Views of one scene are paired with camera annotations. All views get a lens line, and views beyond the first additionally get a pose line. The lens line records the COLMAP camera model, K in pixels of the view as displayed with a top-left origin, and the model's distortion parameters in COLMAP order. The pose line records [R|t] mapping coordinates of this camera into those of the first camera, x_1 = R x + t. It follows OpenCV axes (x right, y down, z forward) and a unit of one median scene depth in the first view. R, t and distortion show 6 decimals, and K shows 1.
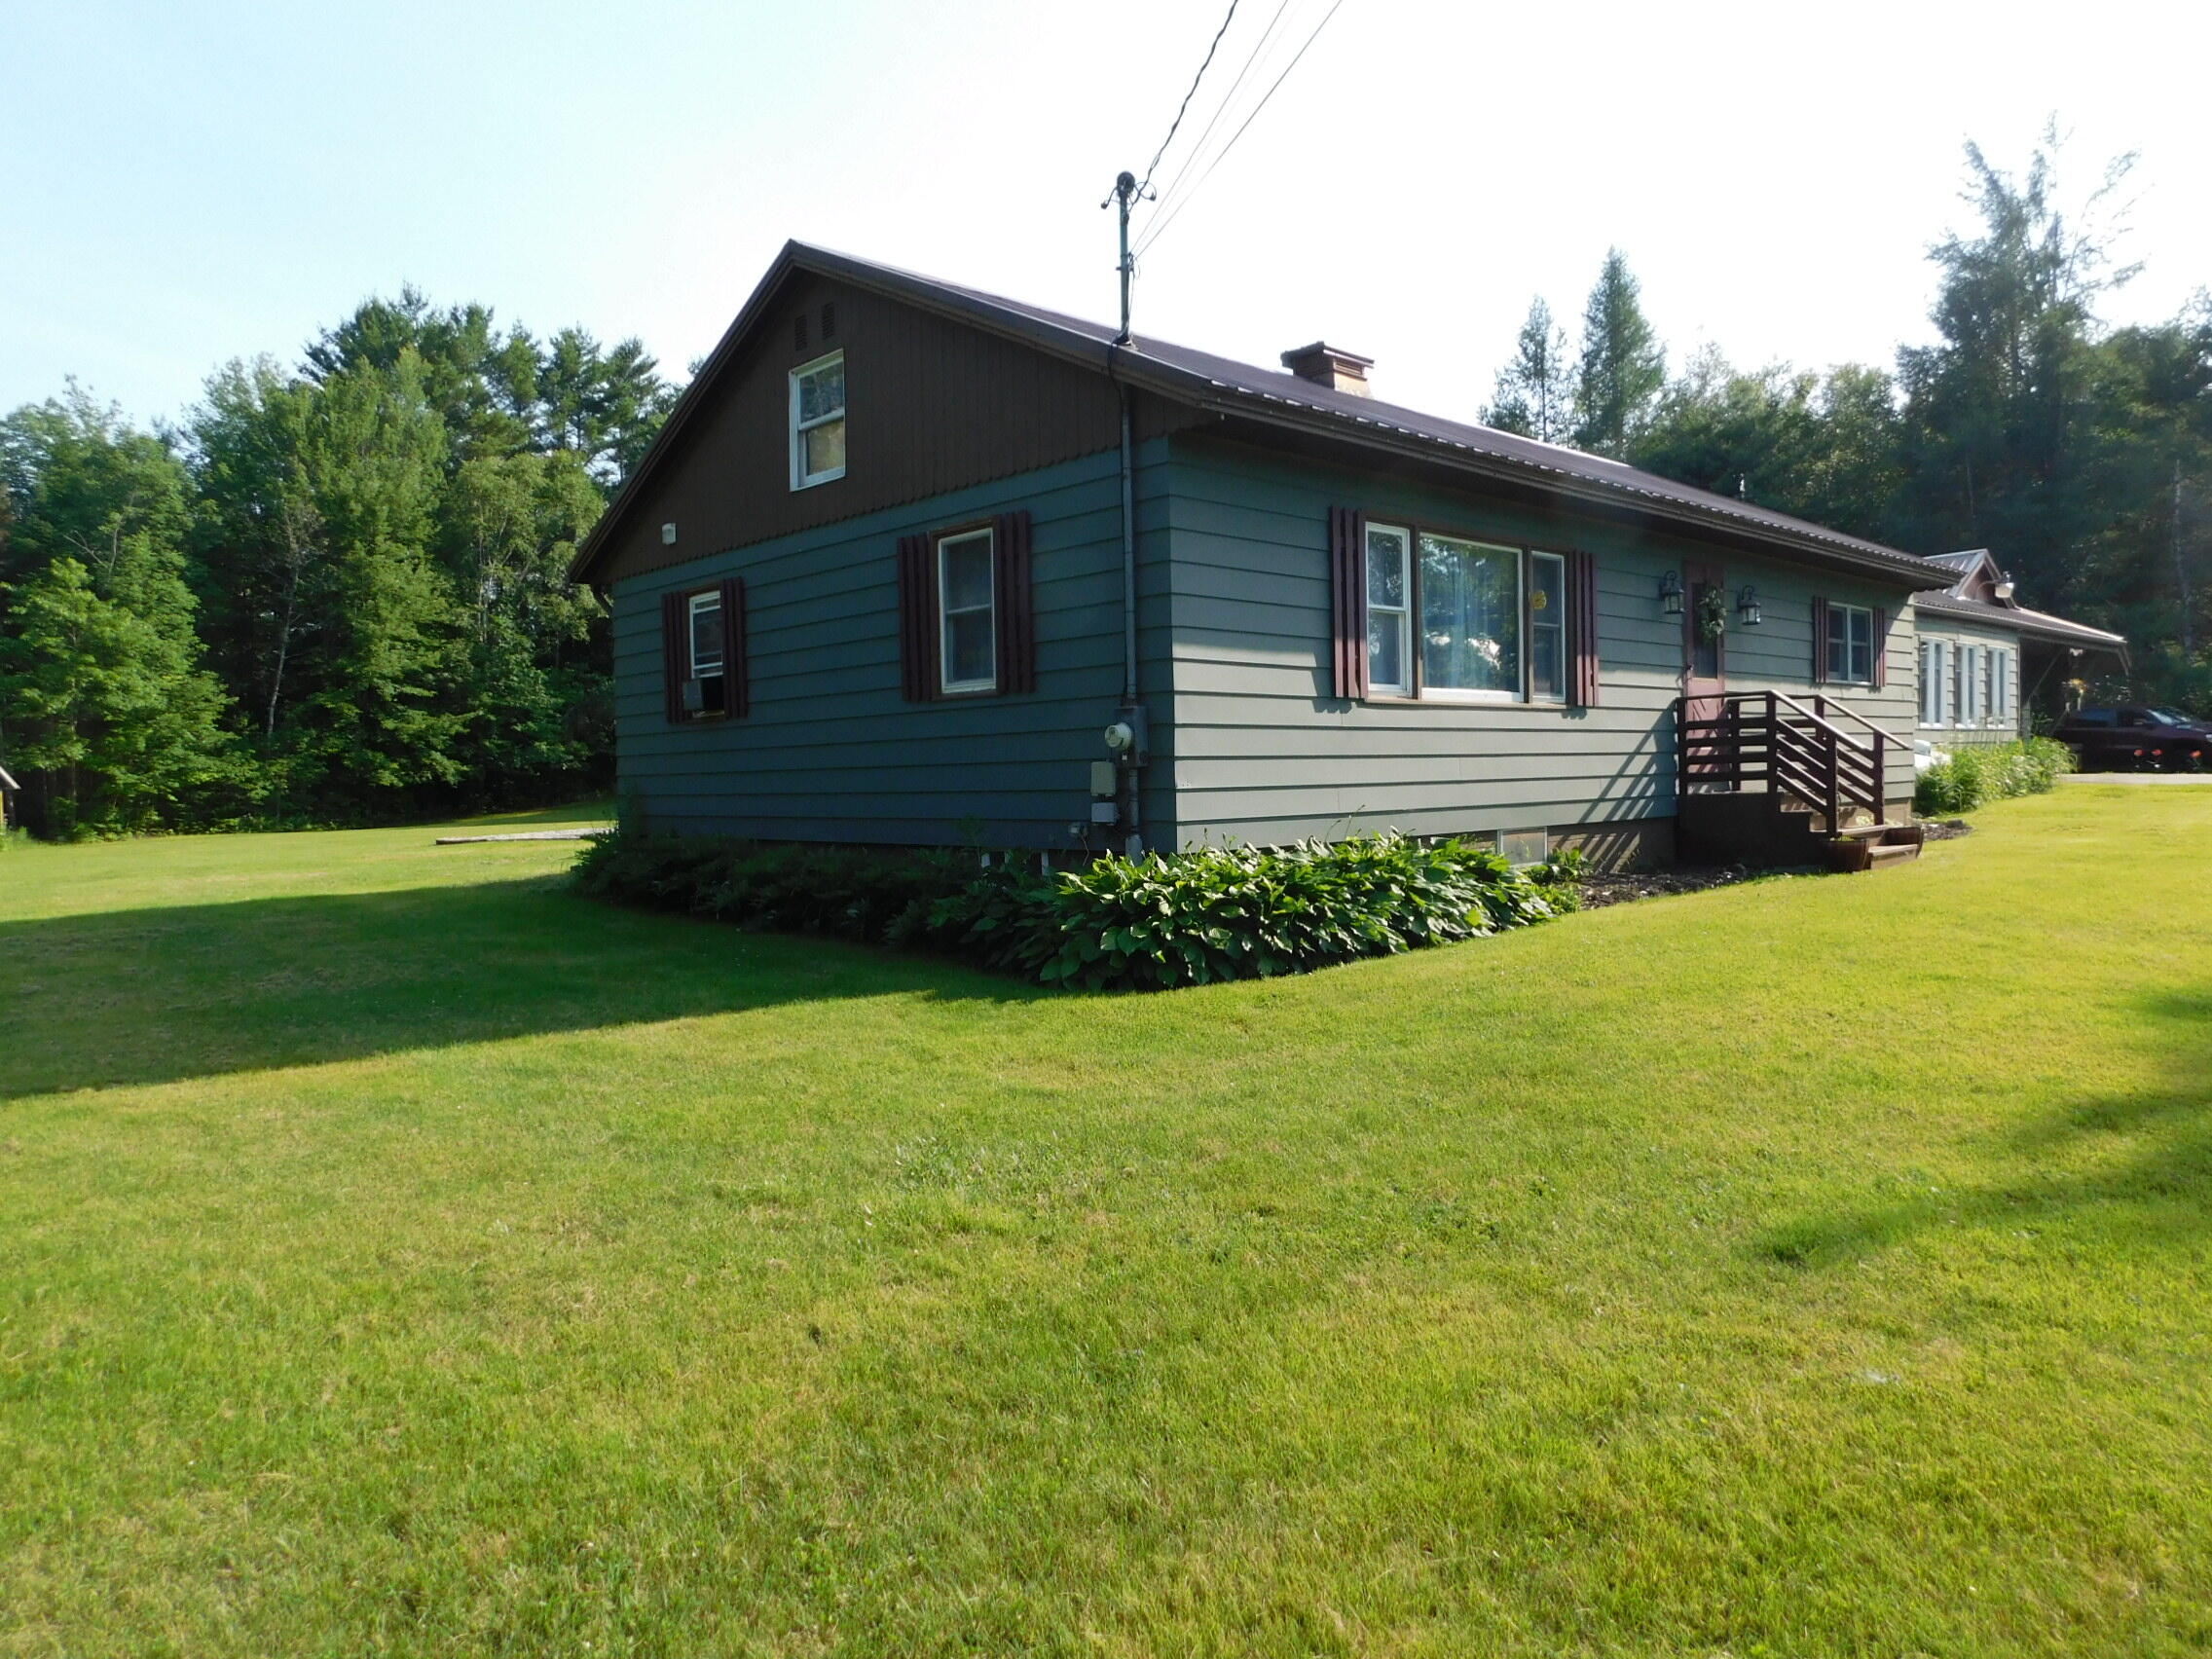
lens RADIAL K [[1466.2, 0, 1113.5], [0, 1466.2, 823.6], [0, 0, 1]] dist [-0.042882, 0.033939]
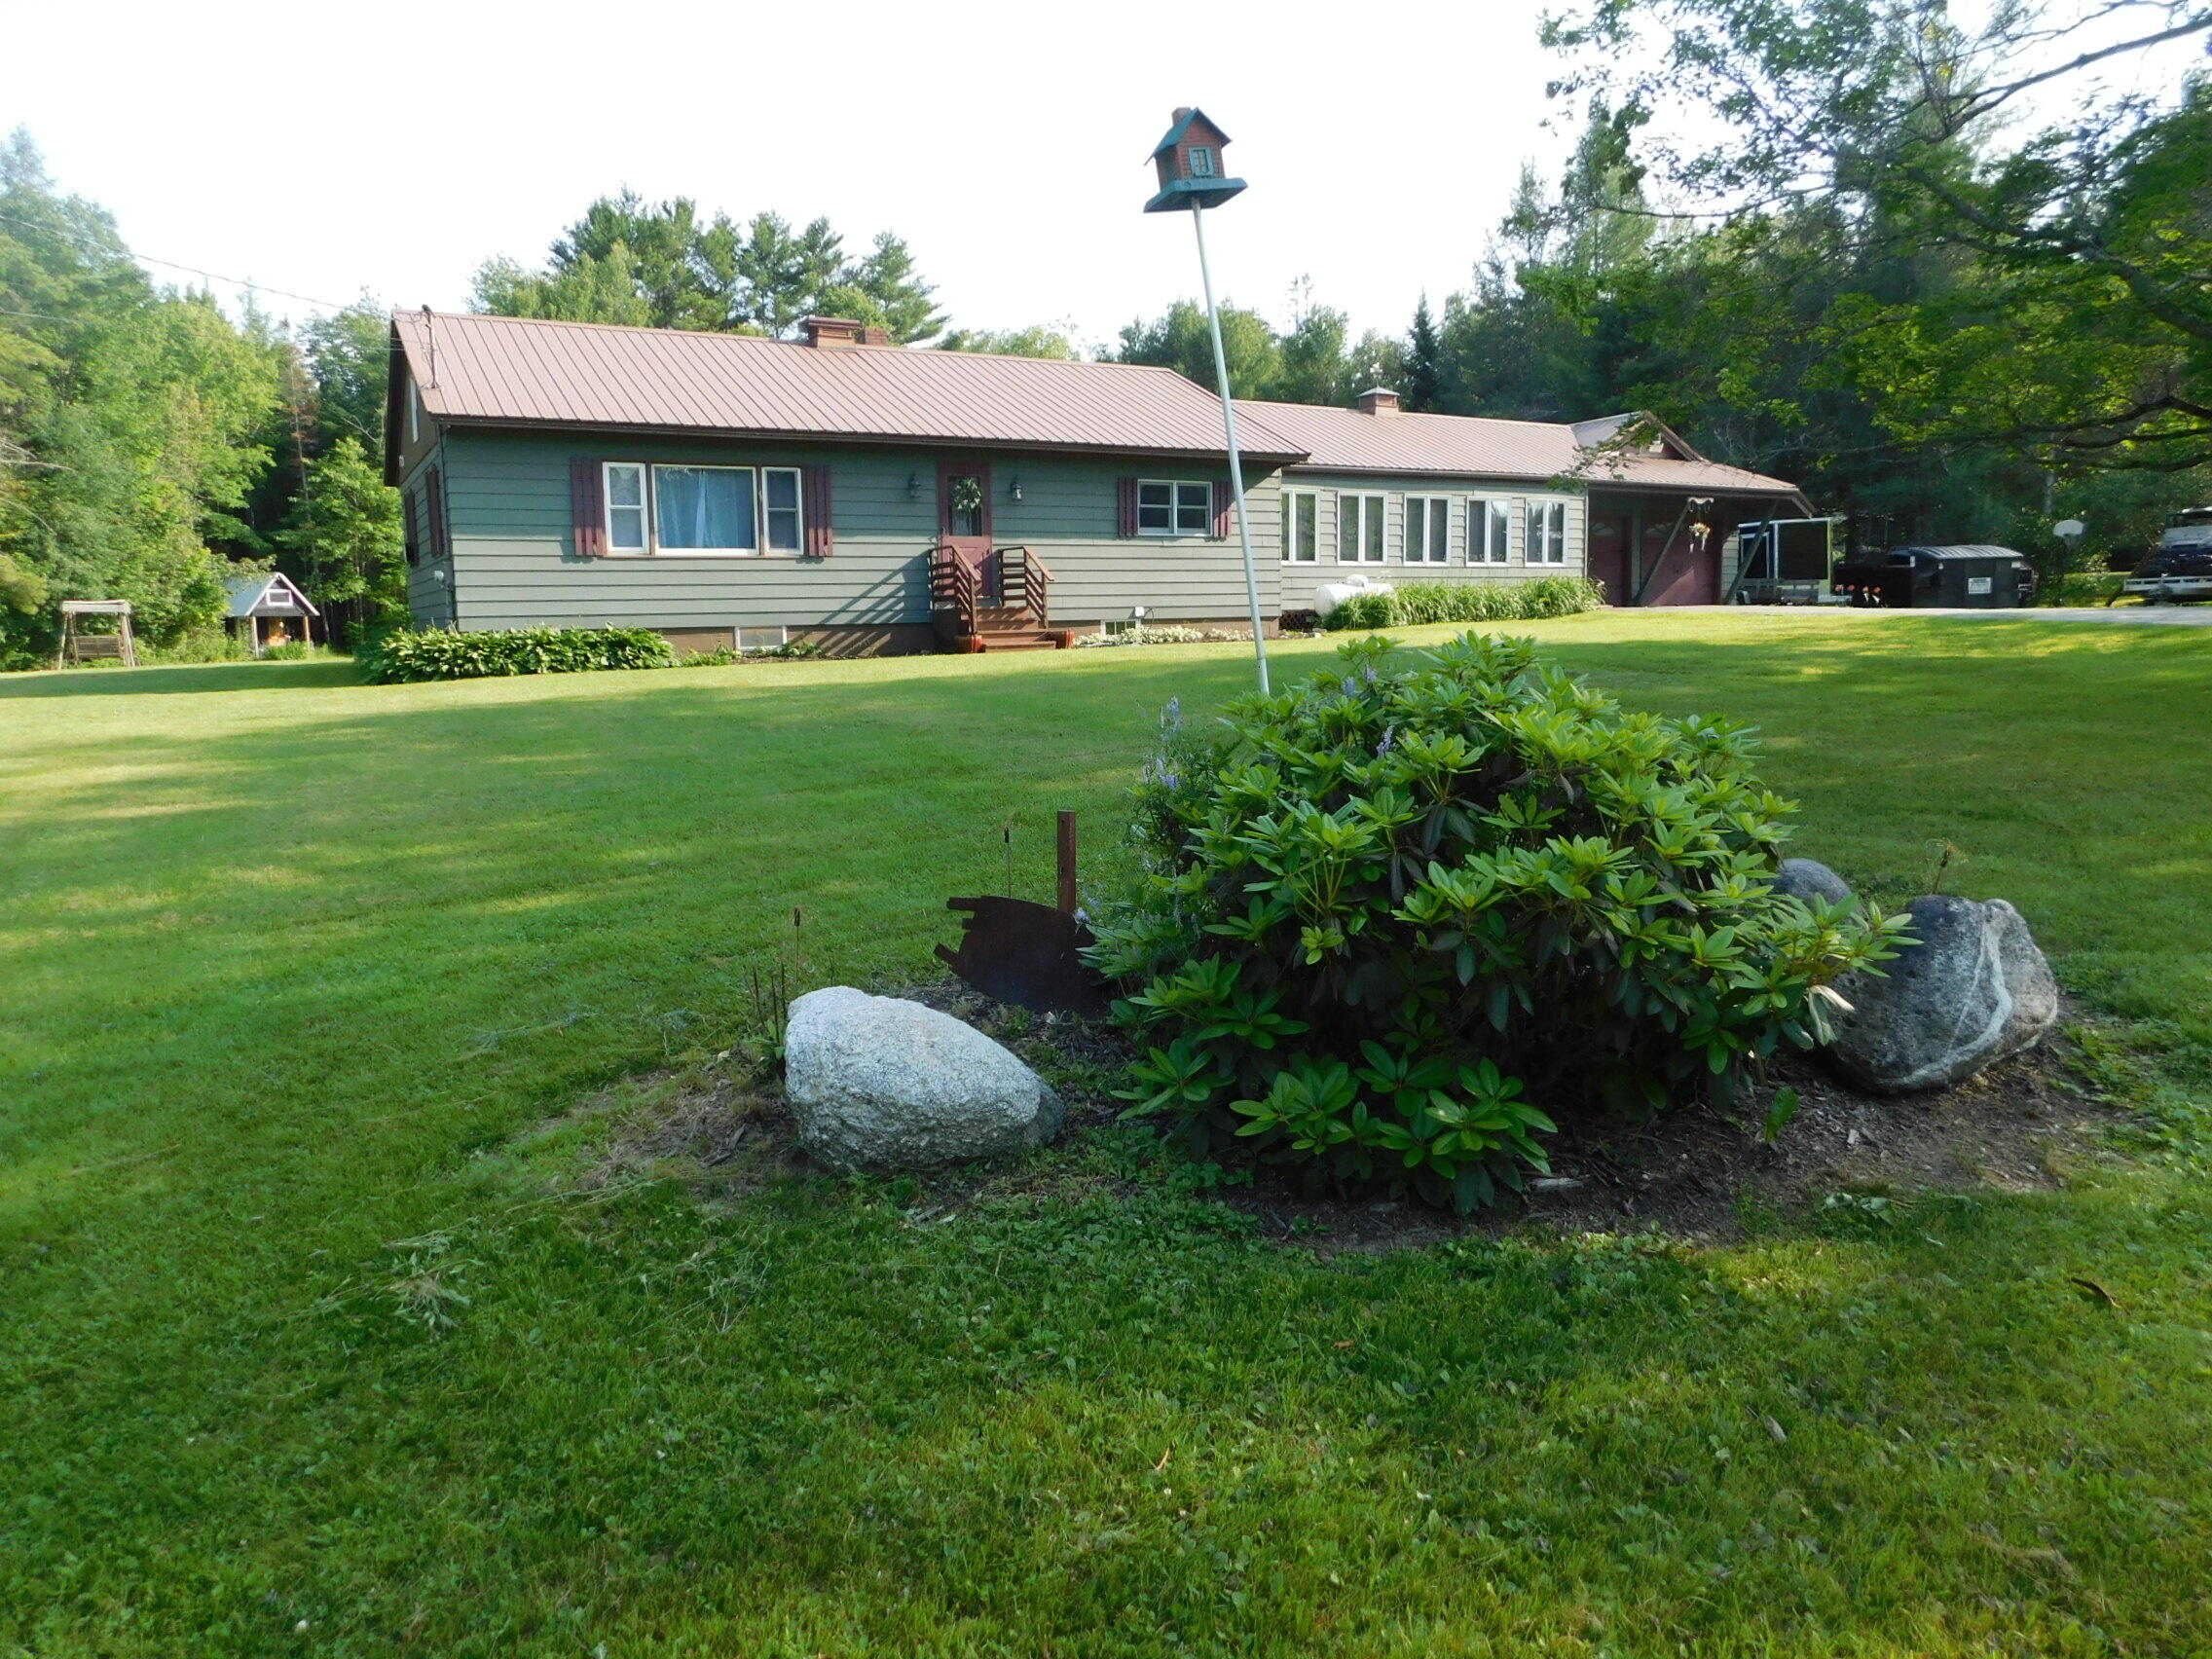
lens RADIAL K [[1466.2, 0, 1089.9], [0, 1466.2, 834.9], [0, 0, 1]] dist [-0.042882, 0.033939]
pose [[0.971491, 0.040263, -0.233634, 0.263685], [-0.012351, 0.992730, 0.119726, 0.009025], [0.236757, -0.113428, 0.964925, -0.159082]]
